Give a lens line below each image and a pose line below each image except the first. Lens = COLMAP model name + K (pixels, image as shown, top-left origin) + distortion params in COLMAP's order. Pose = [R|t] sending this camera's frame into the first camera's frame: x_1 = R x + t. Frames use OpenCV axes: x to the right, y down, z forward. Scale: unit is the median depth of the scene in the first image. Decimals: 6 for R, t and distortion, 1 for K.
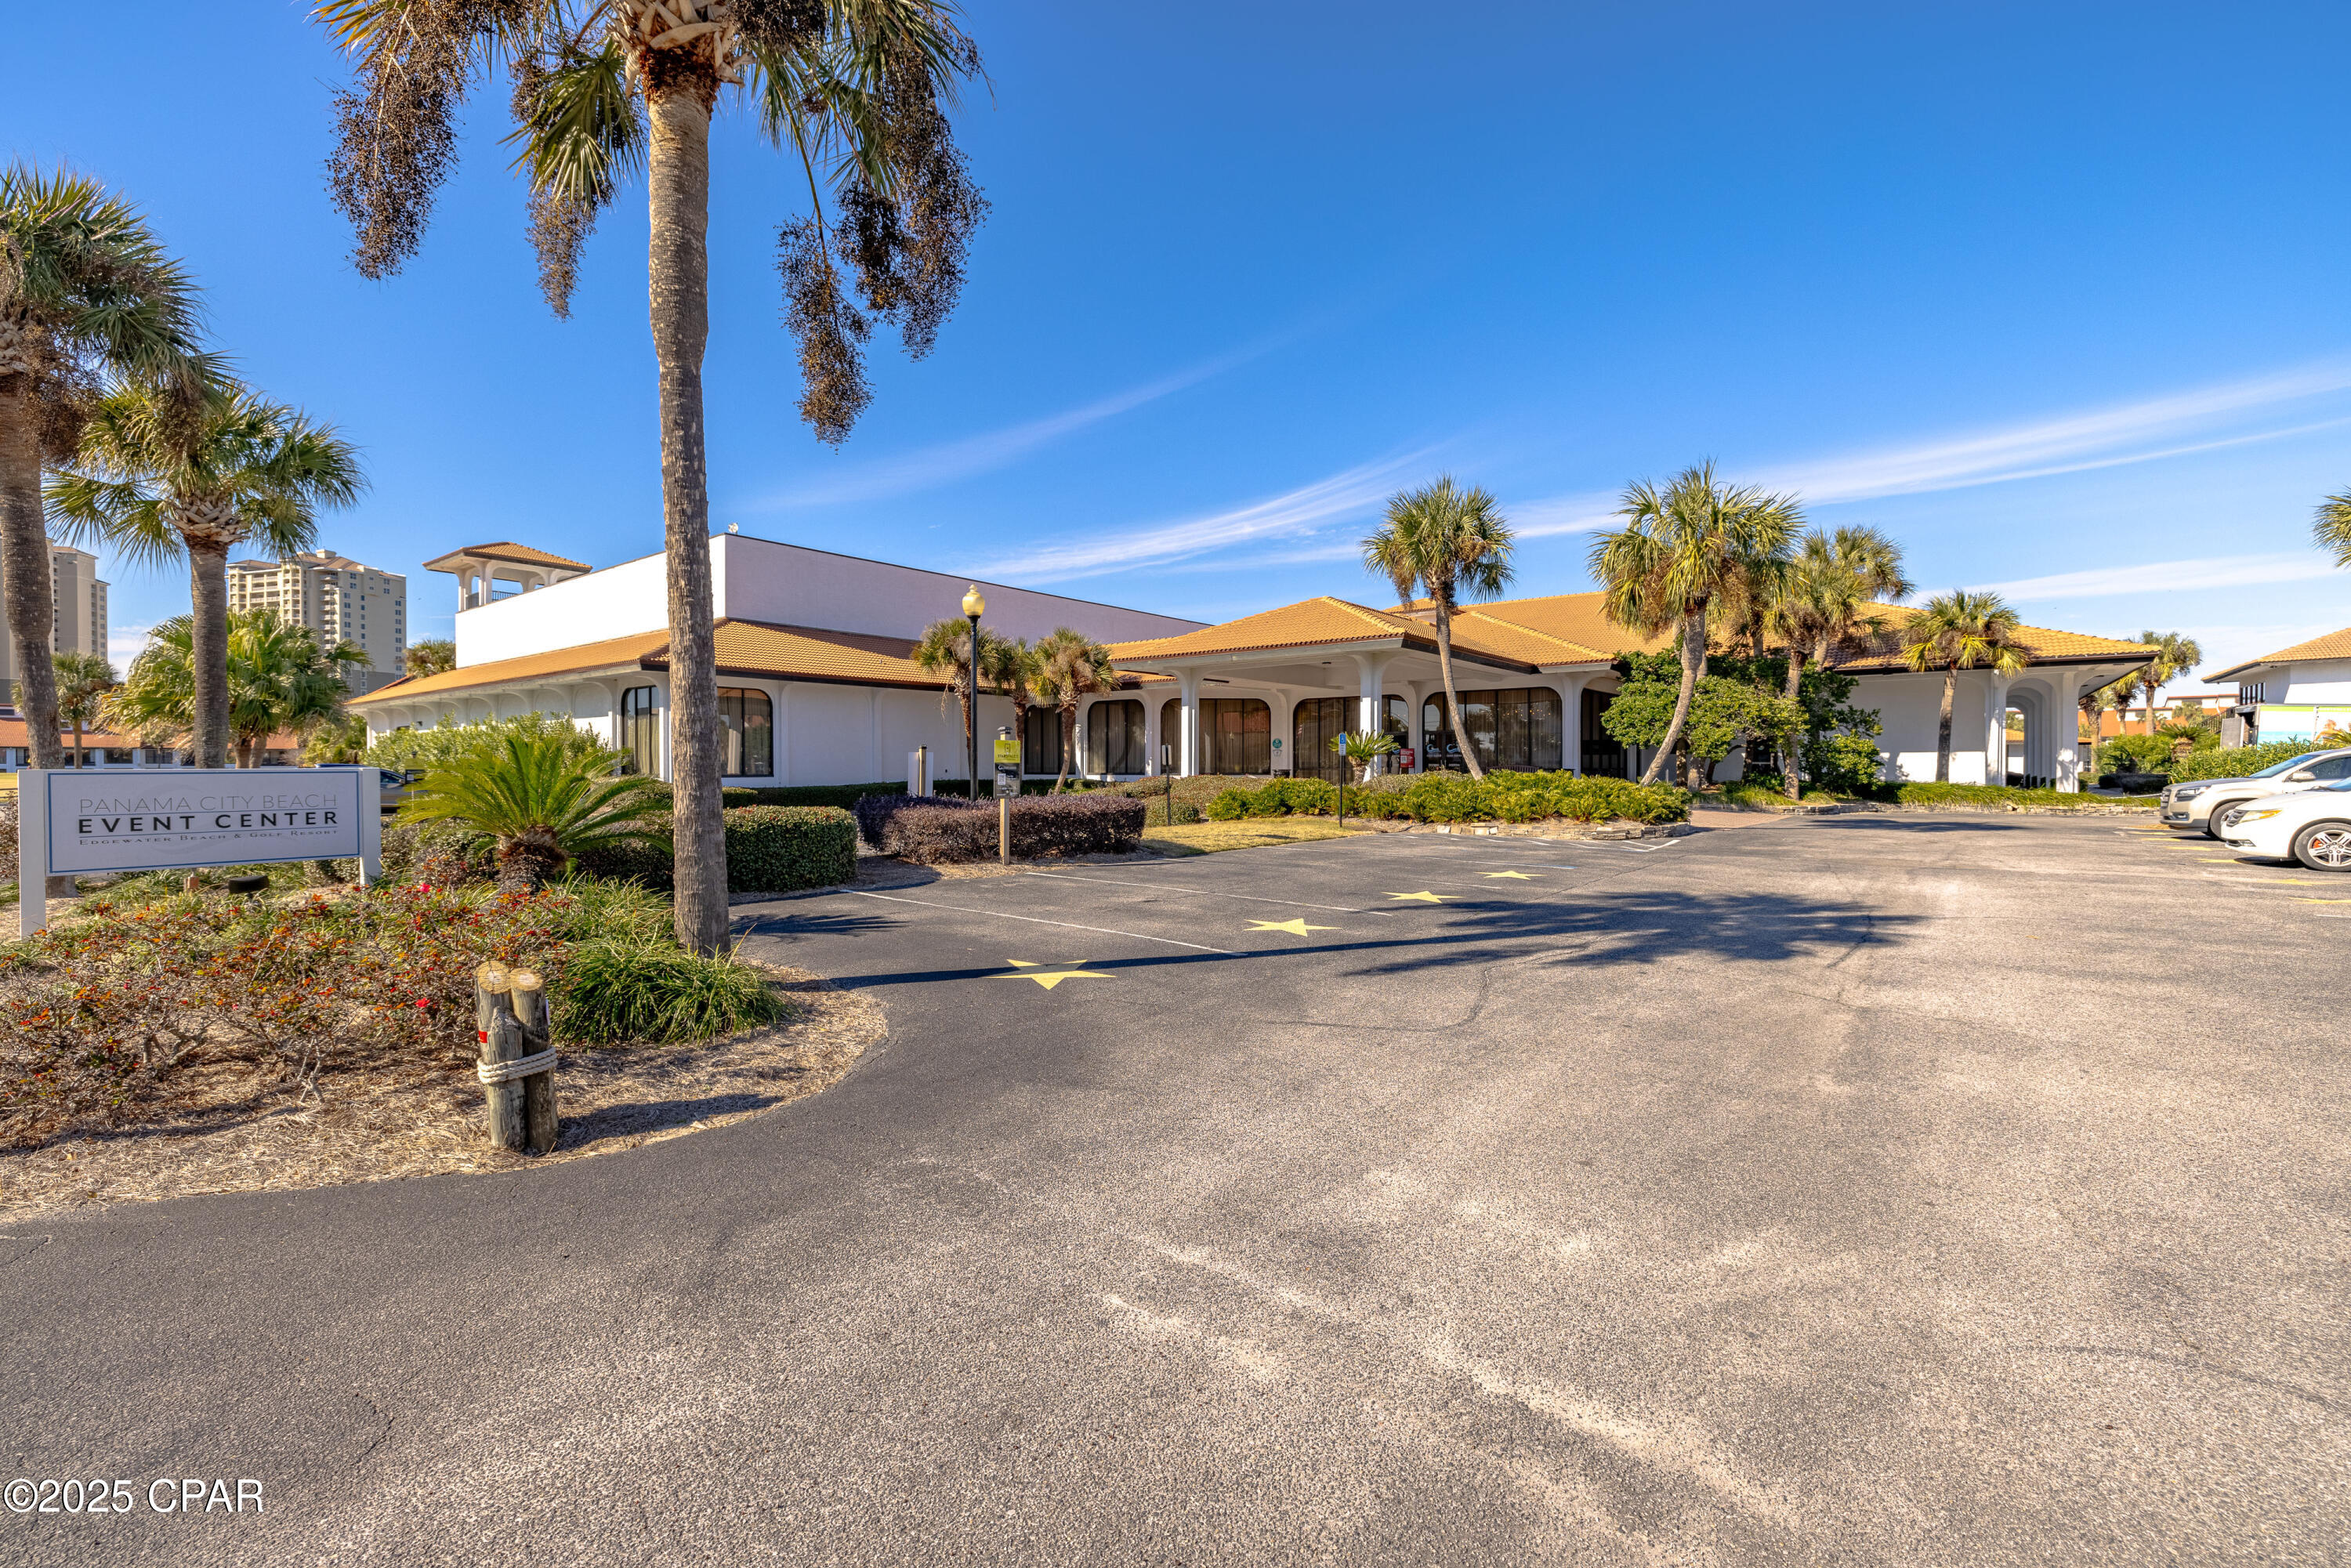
lens RADIAL K [[1020.4, 0, 1173.7], [0, 1020.4, 778.9], [0, 0, 1]] dist [-0.000970, 0.000412]
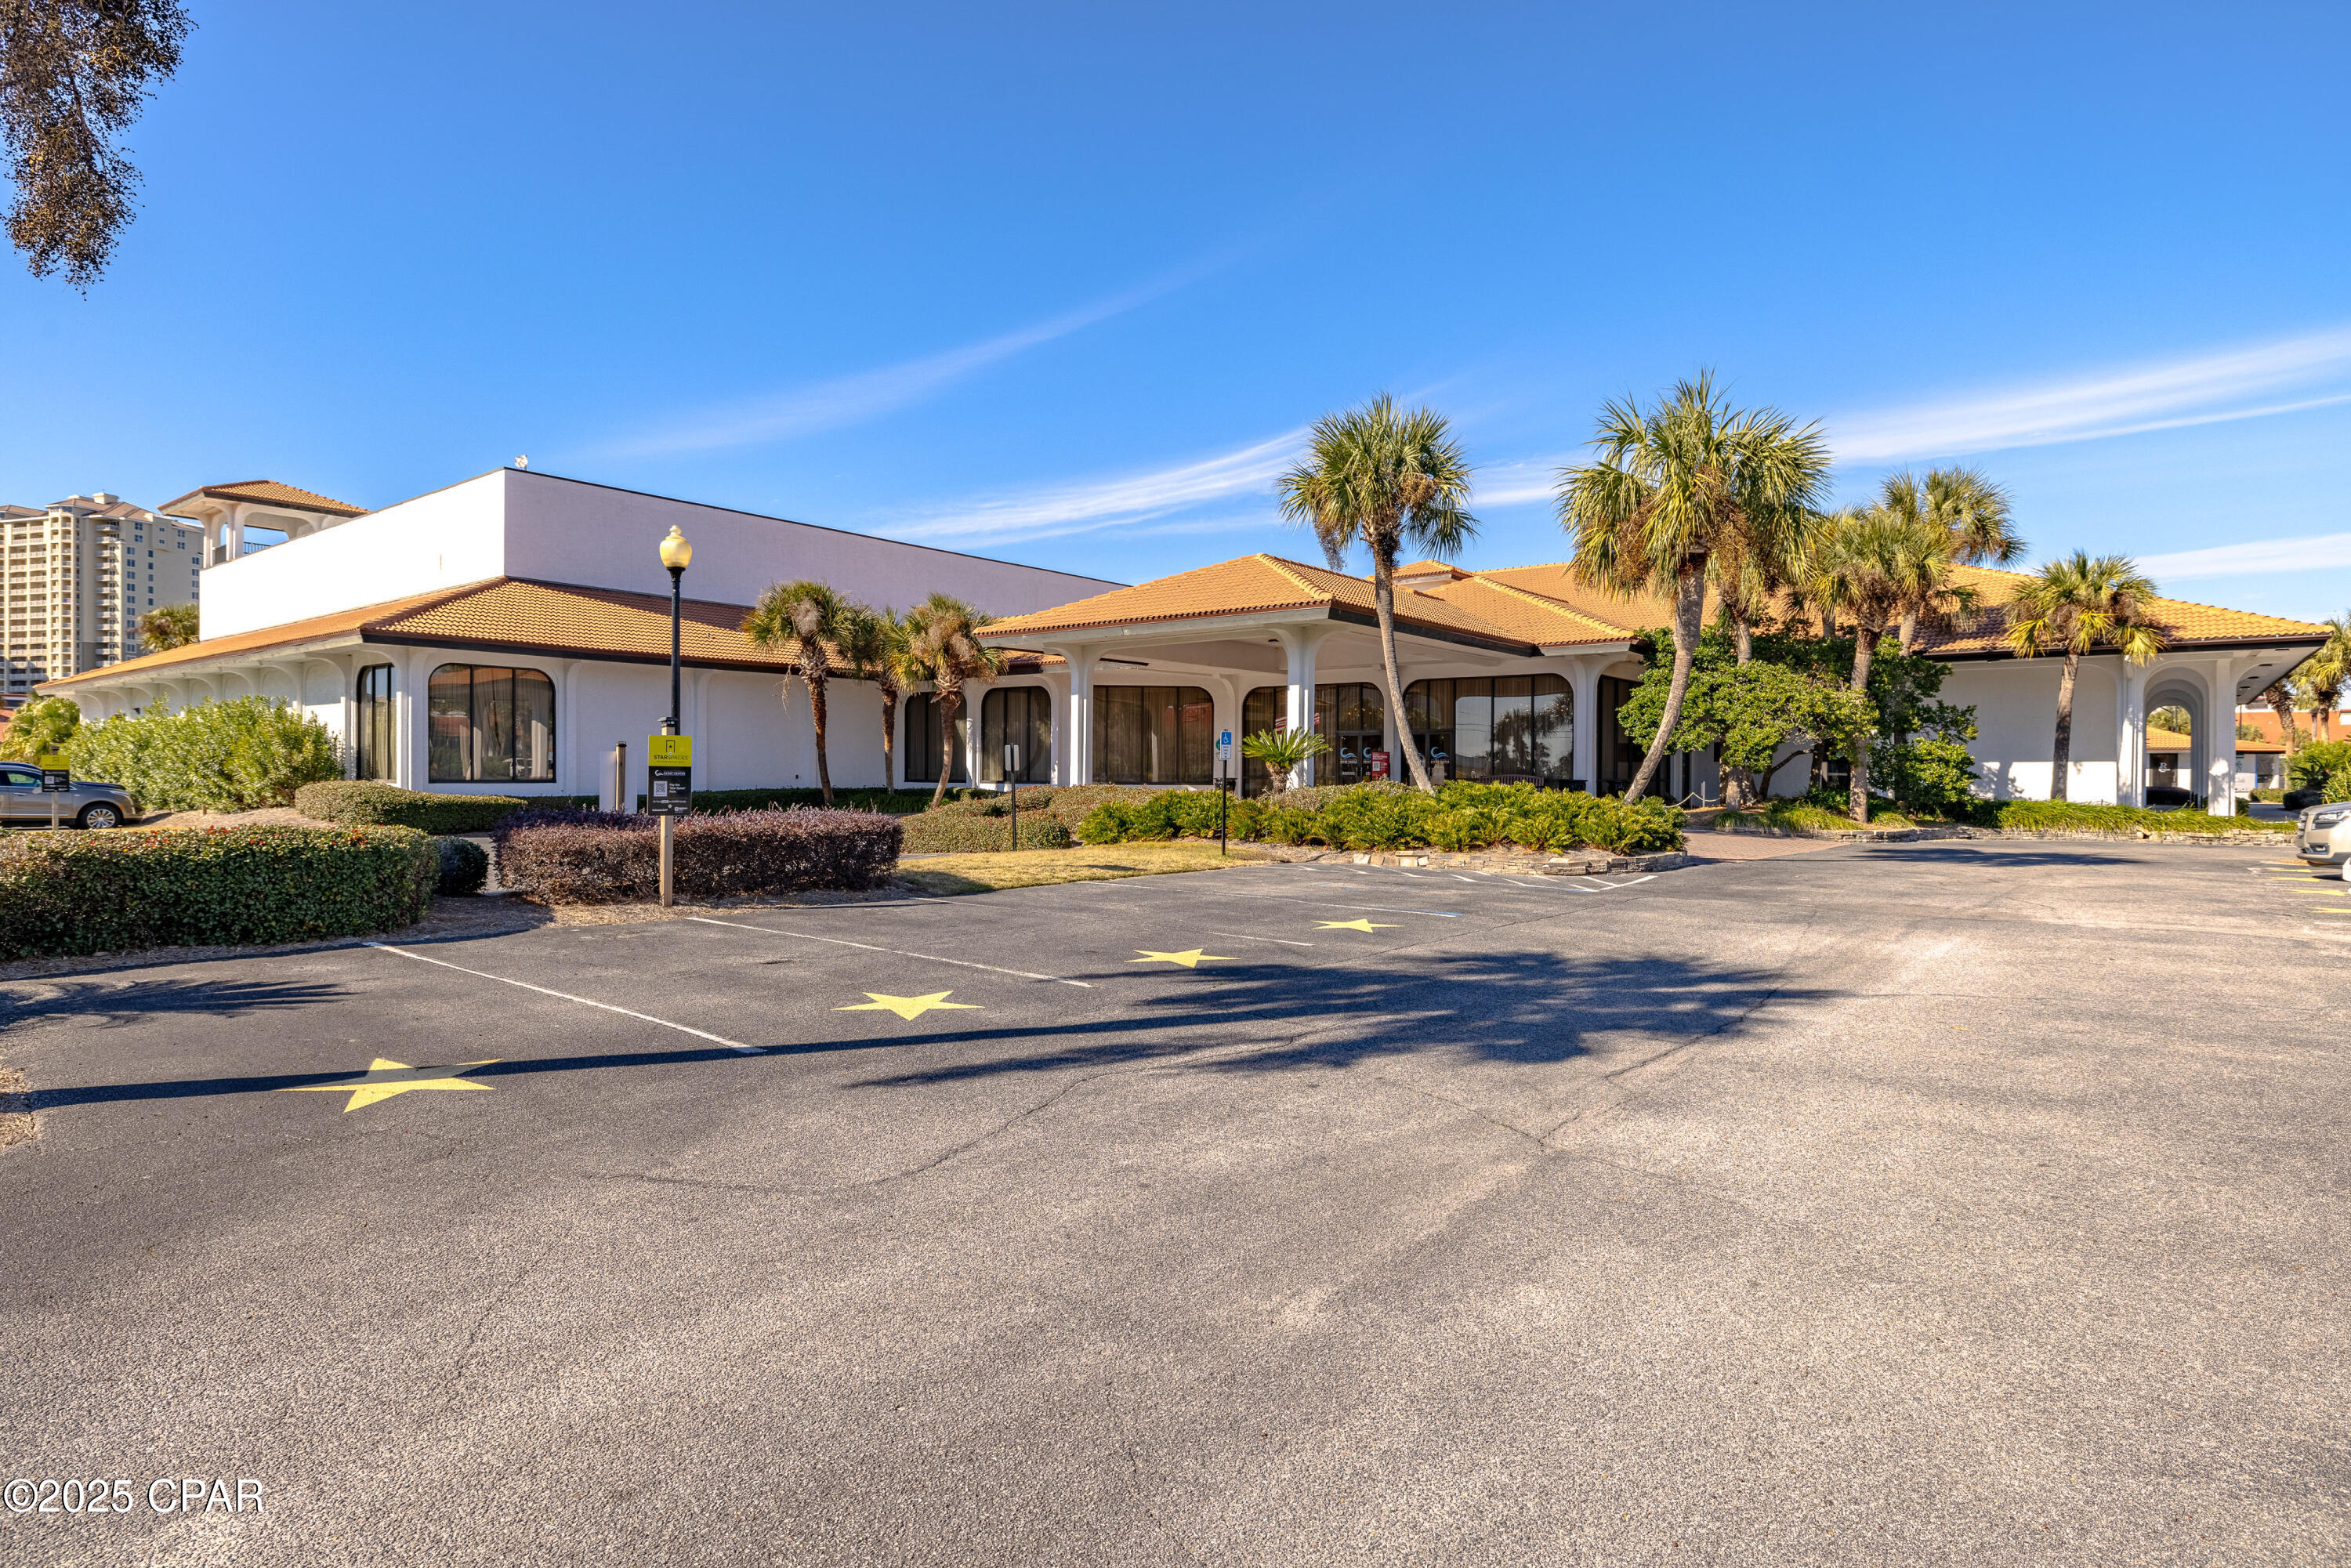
lens RADIAL K [[1277.4, 0, 1177.0], [0, 1277.4, 784.0], [0, 0, 1]] dist [-0.000674, -0.000697]
pose [[0.999966, 0.007362, 0.003585, 0.095615], [-0.007349, 0.999966, -0.003684, -0.001112], [-0.003612, 0.003658, 0.999987, 0.041948]]
